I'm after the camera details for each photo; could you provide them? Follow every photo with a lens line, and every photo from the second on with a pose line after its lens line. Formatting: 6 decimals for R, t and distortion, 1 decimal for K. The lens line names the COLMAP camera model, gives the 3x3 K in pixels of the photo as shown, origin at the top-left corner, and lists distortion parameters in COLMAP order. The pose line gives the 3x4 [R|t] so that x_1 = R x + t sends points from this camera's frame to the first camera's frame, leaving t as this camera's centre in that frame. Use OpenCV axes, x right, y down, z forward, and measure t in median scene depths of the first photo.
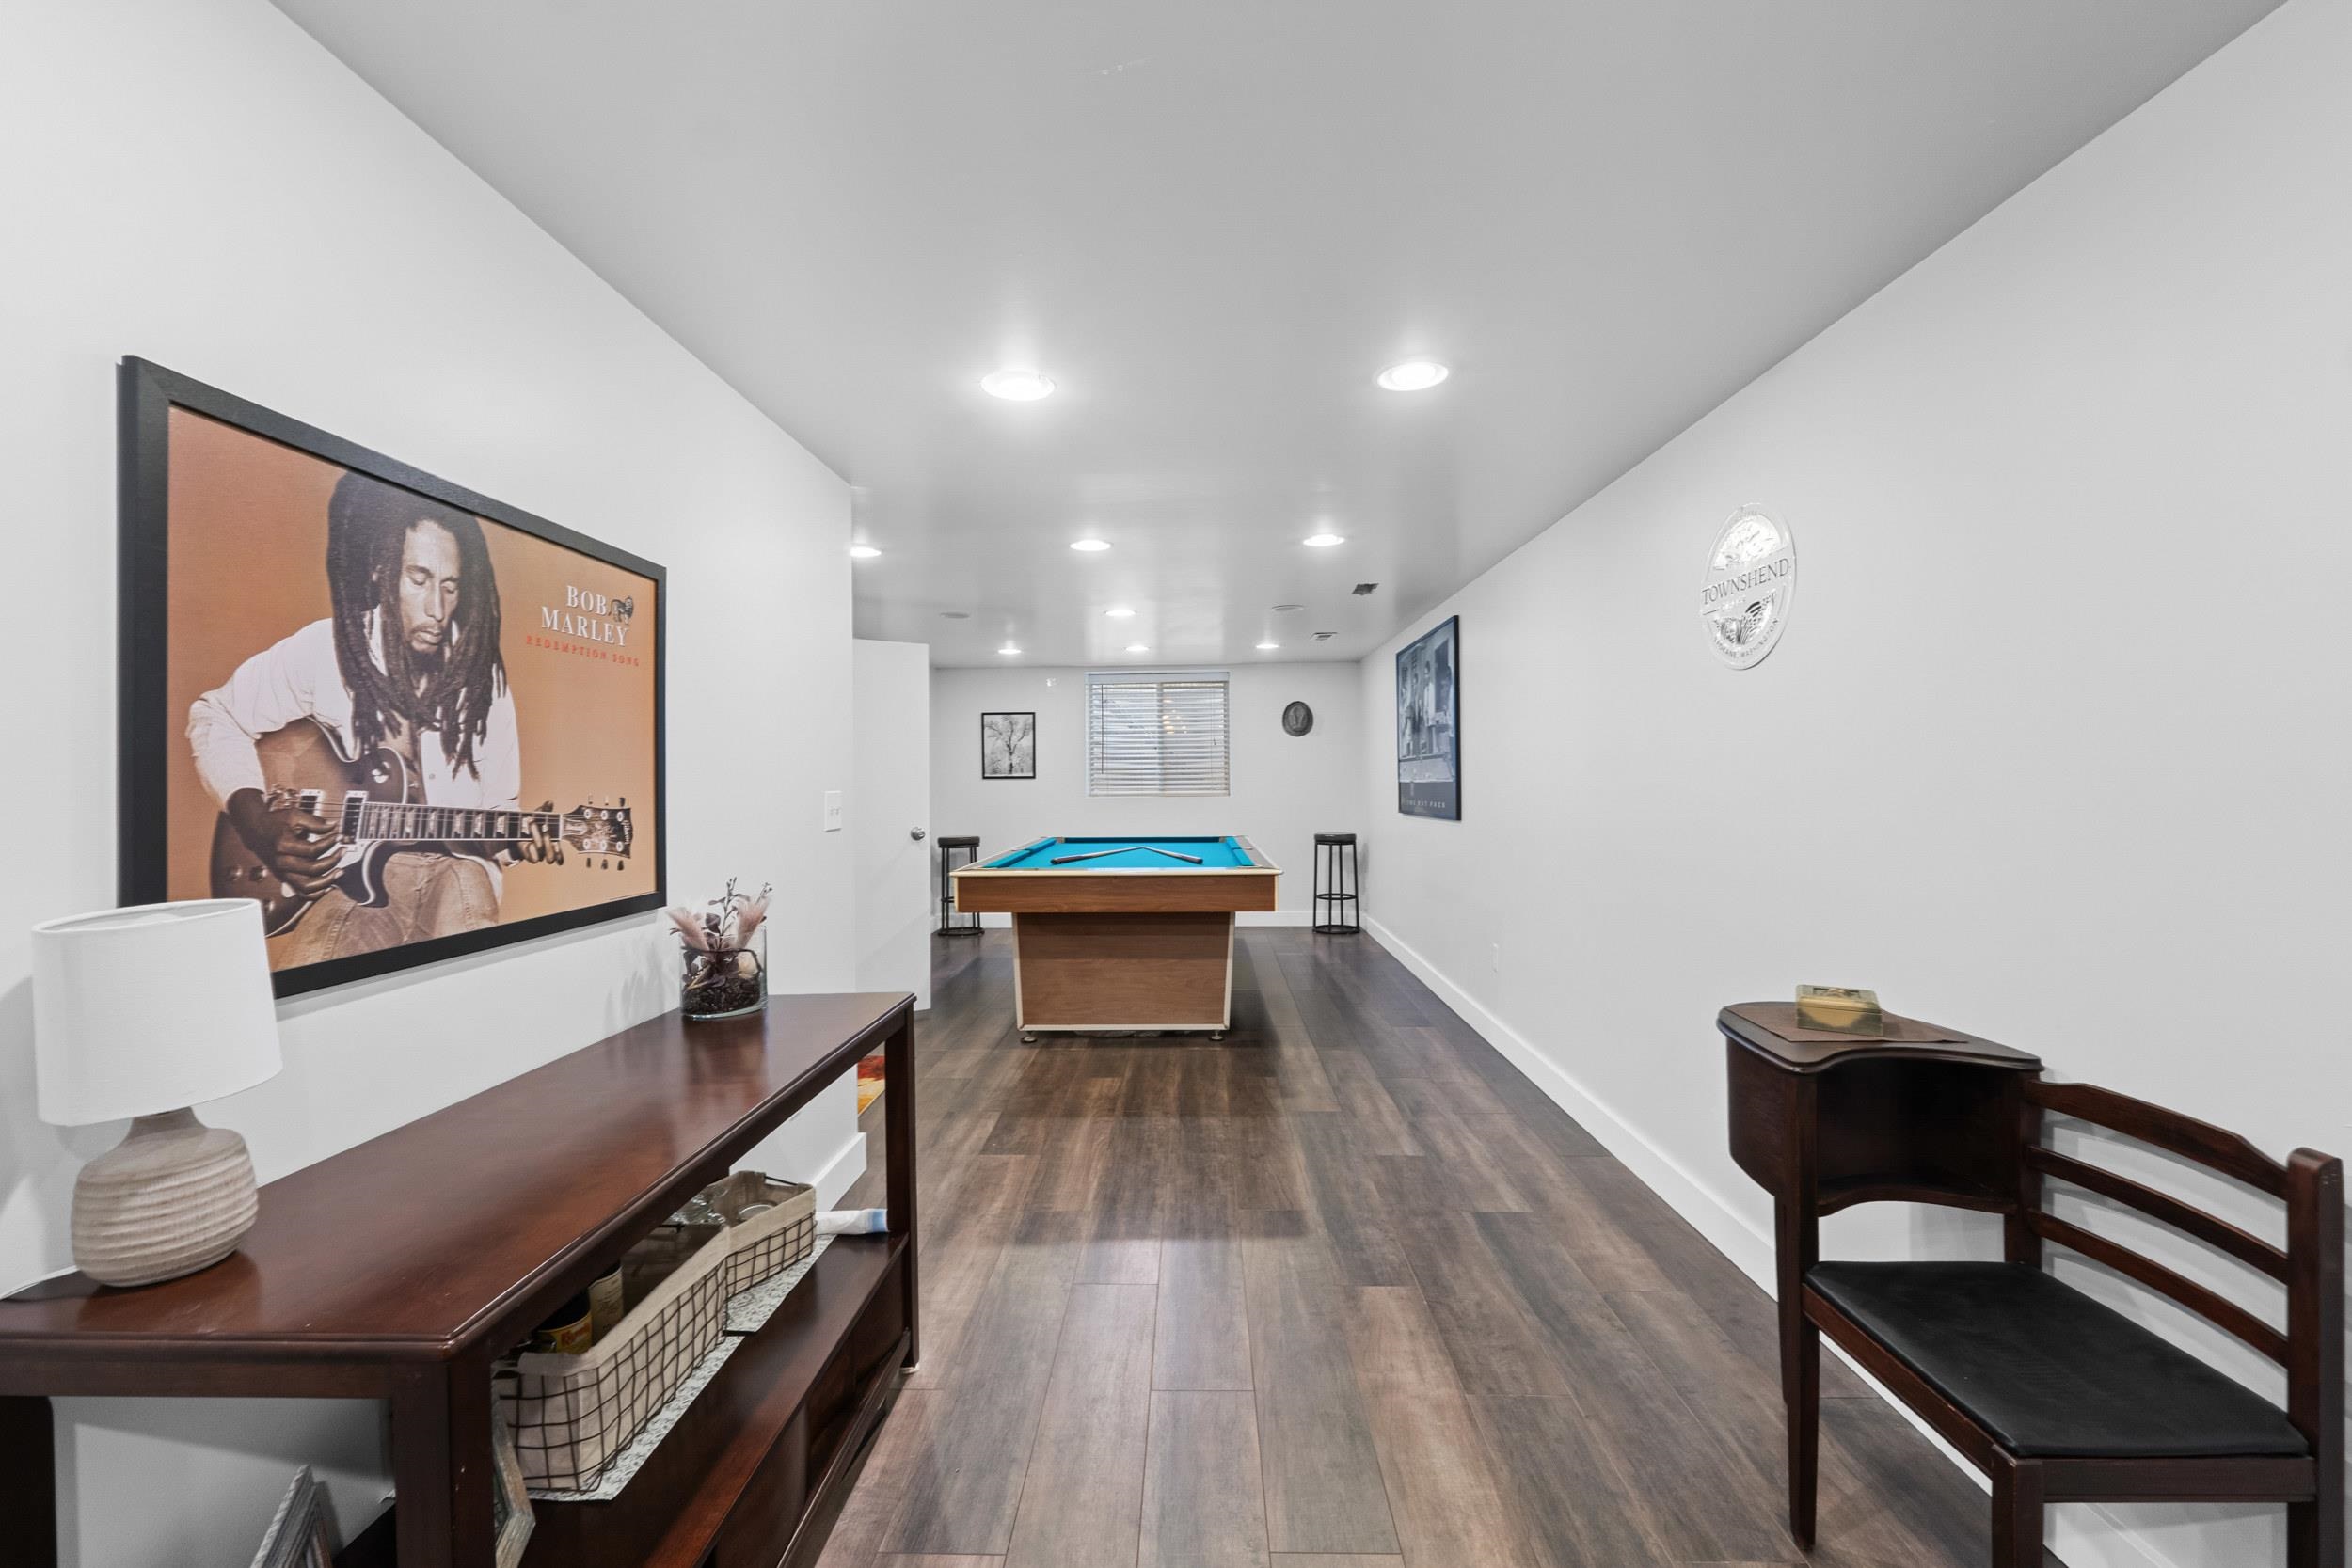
lens RADIAL K [[985.9, 0, 1170.5], [0, 985.9, 799.1], [0, 0, 1]] dist [-0.007280, -0.000044]
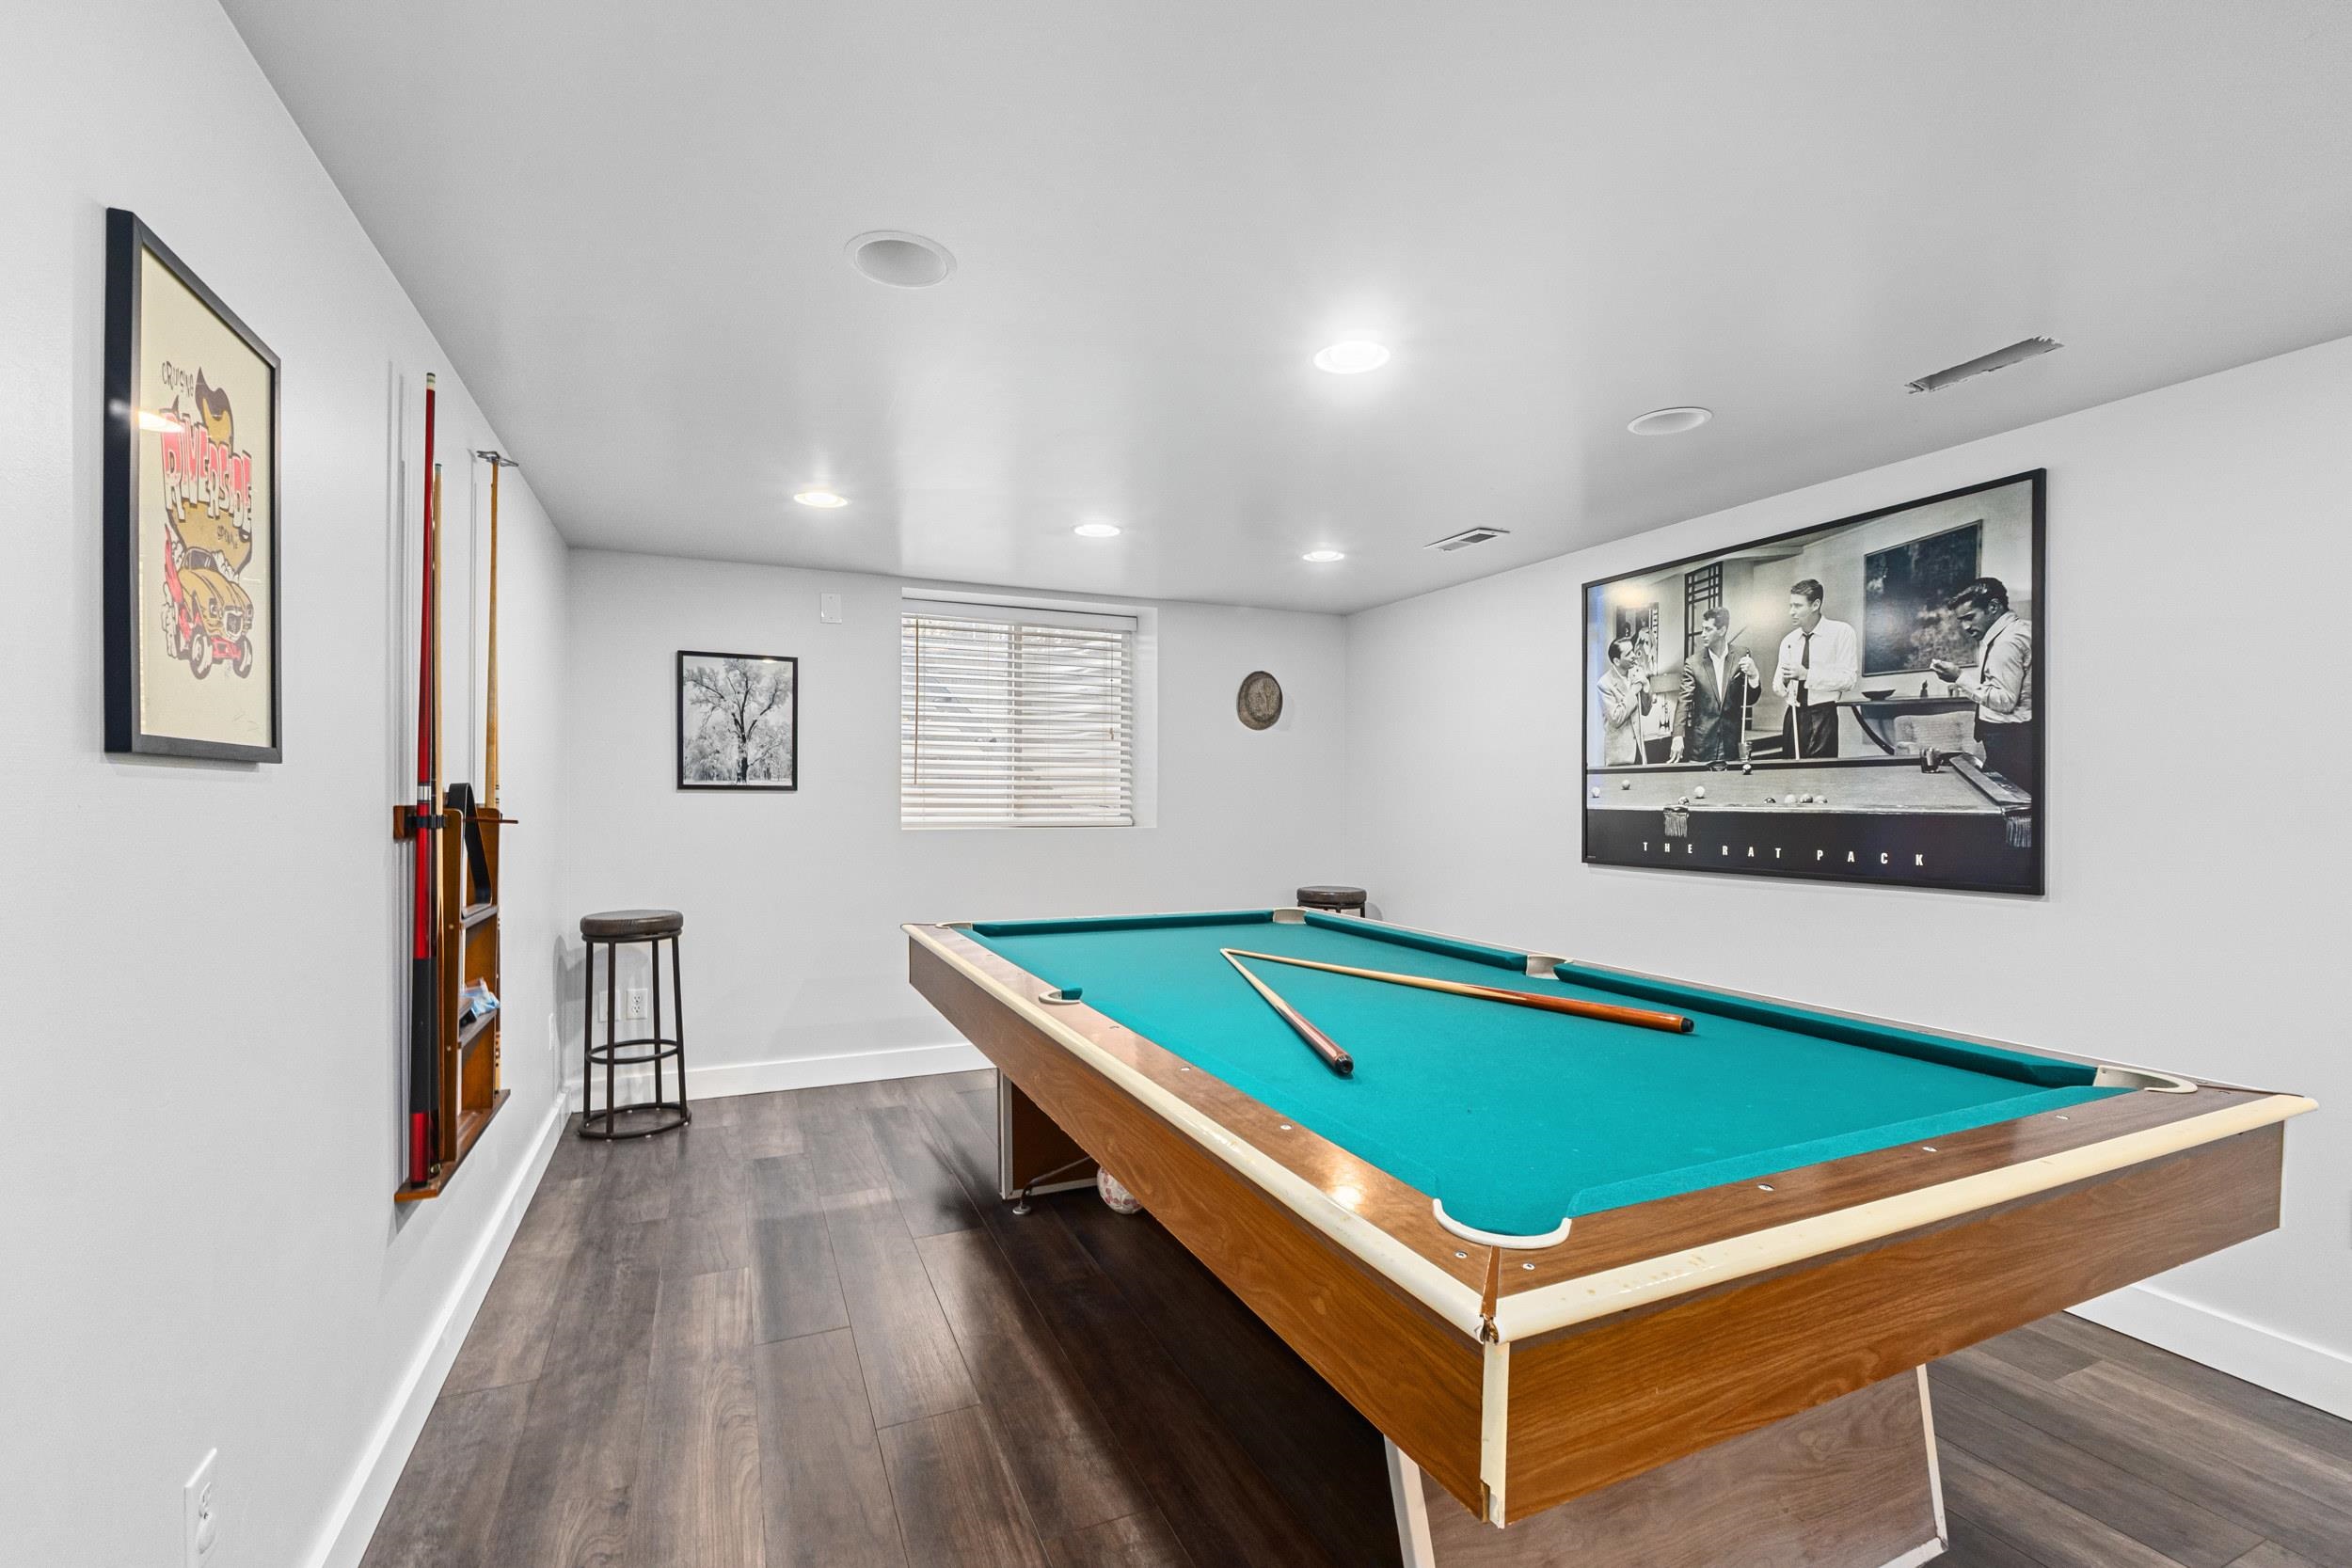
lens RADIAL K [[1012.4, 0, 1167.9], [0, 1012.4, 819.4], [0, 0, 1]] dist [-0.001755, -0.000400]
pose [[0.901986, 0.006241, 0.431720, -0.219034], [-0.006524, 0.999978, -0.000826, -0.008661], [-0.431716, -0.002071, 0.902007, 0.535465]]
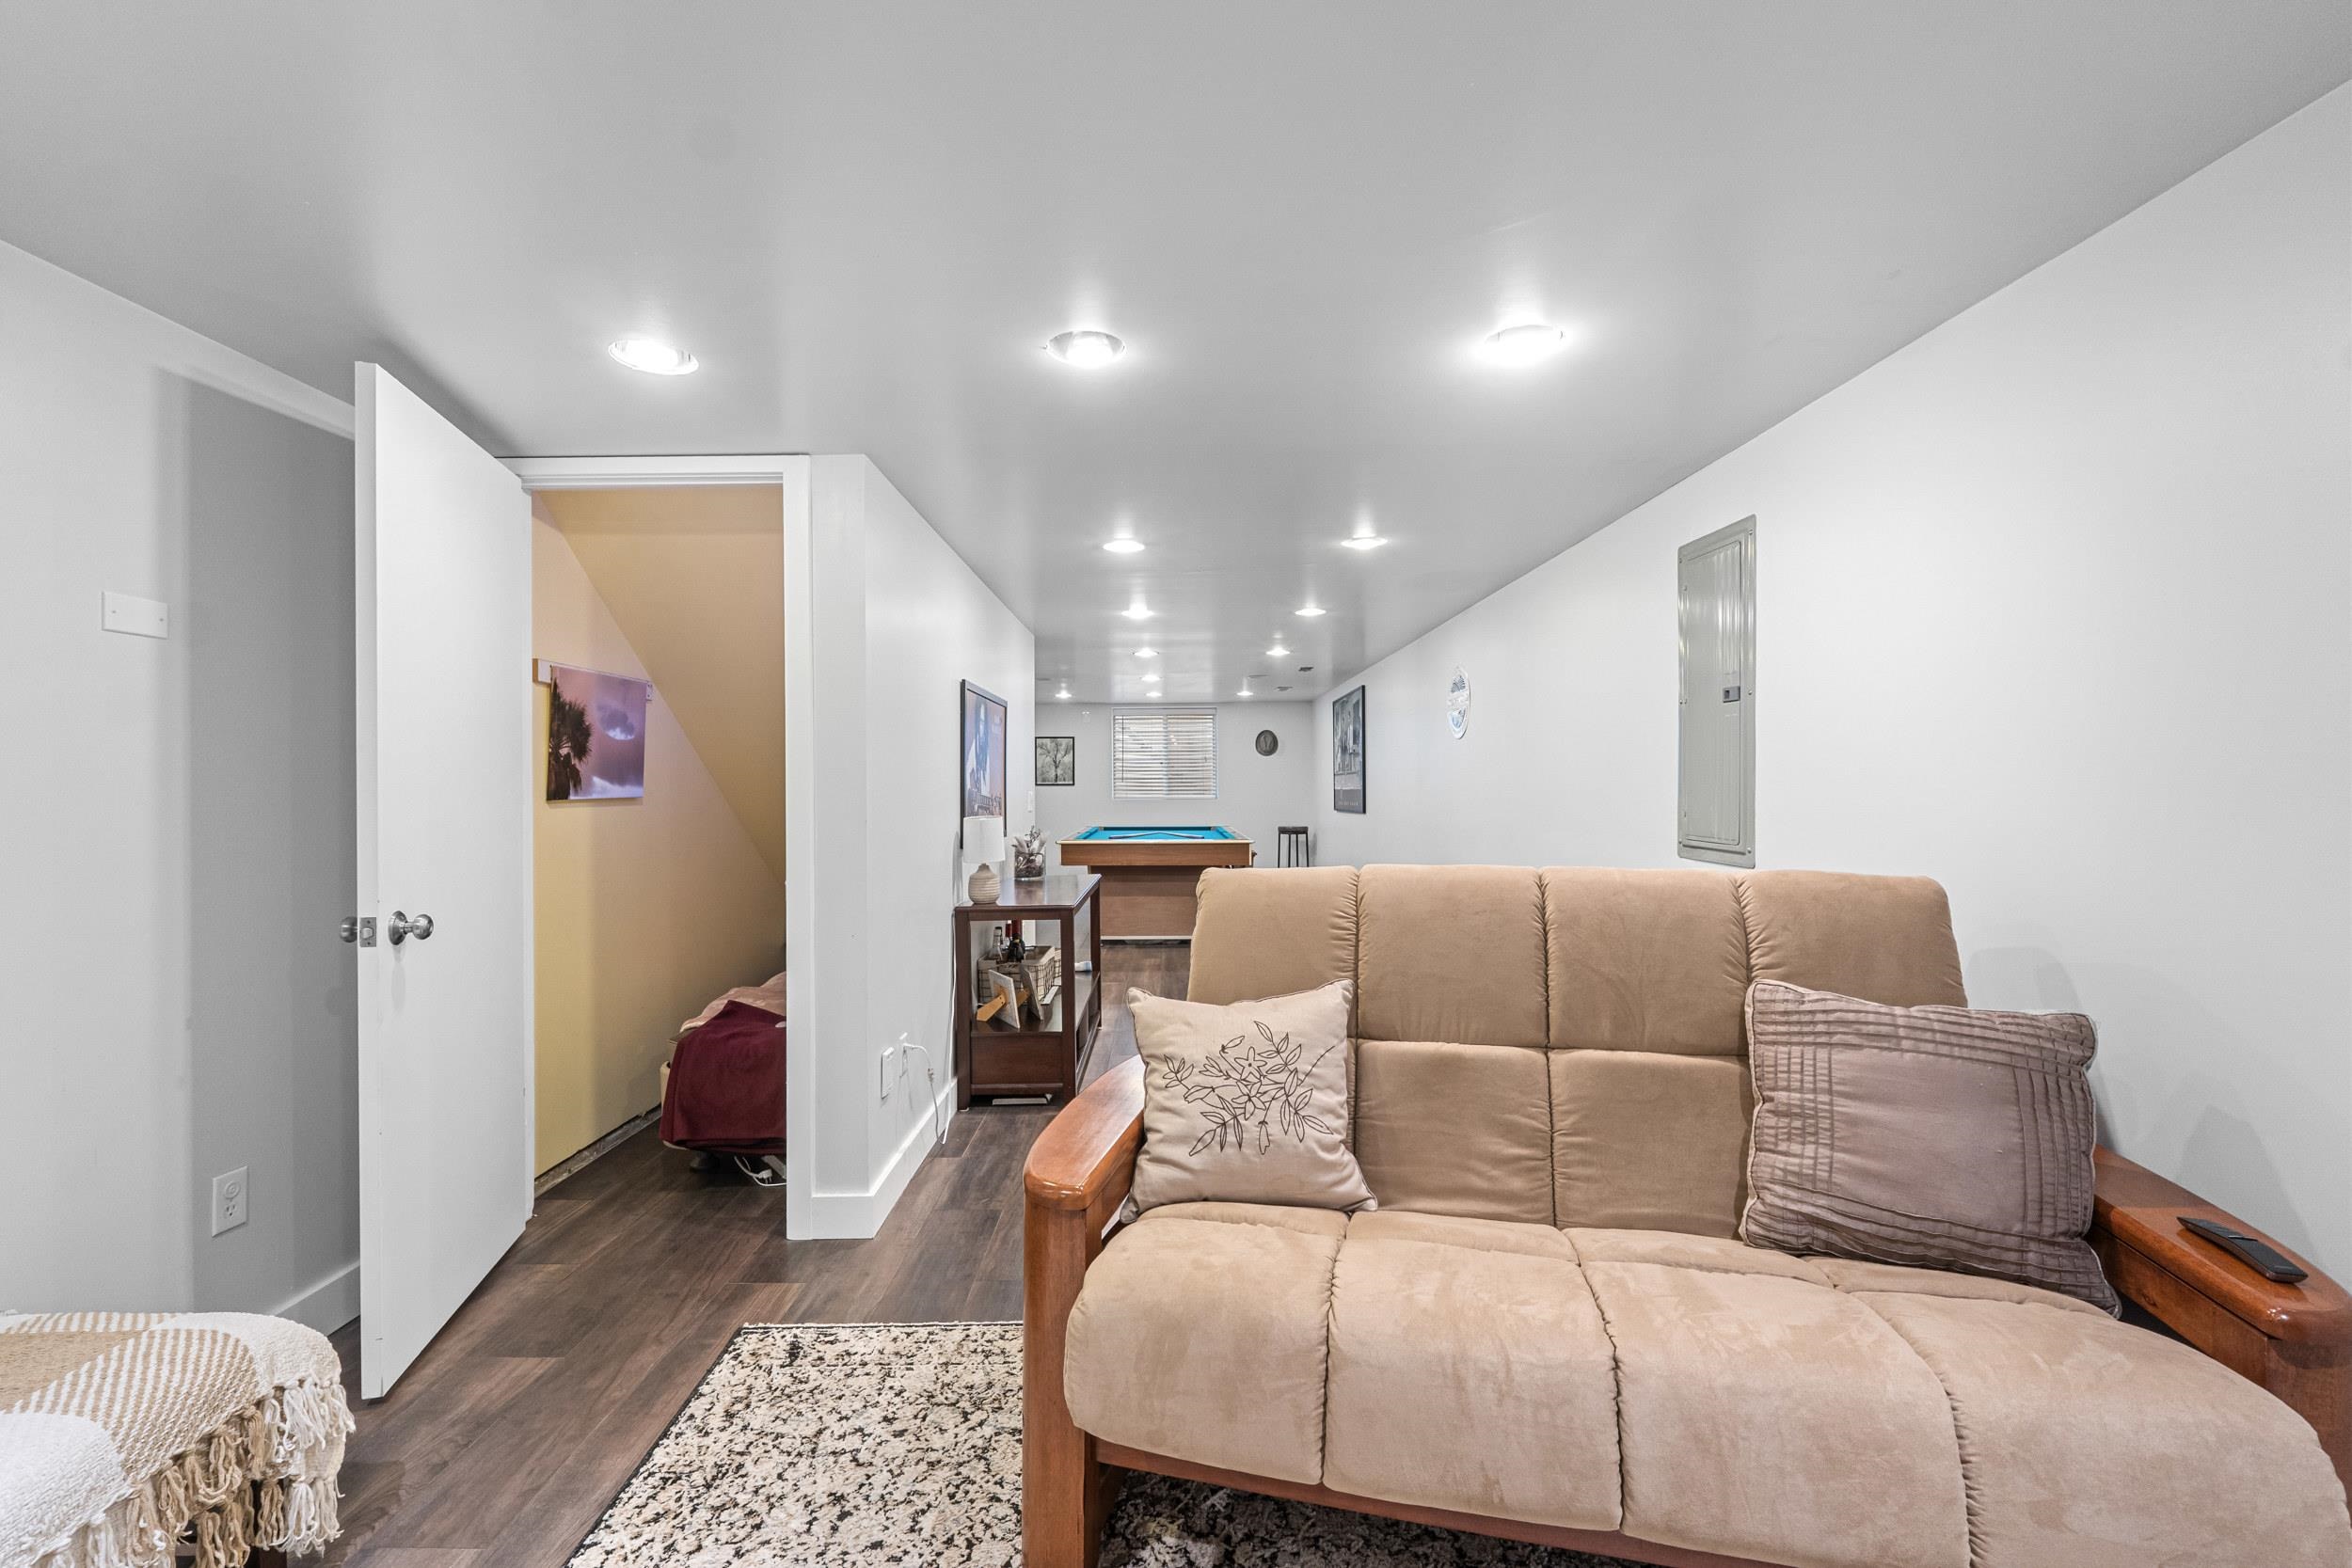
lens RADIAL K [[985.9, 0, 1170.5], [0, 985.9, 799.1], [0, 0, 1]] dist [-0.007280, -0.000044]
pose [[0.999709, 0.004884, 0.023633, -0.042377], [-0.004735, 0.999969, -0.006349, 0.007060], [-0.023663, 0.006235, 0.999701, -0.422333]]
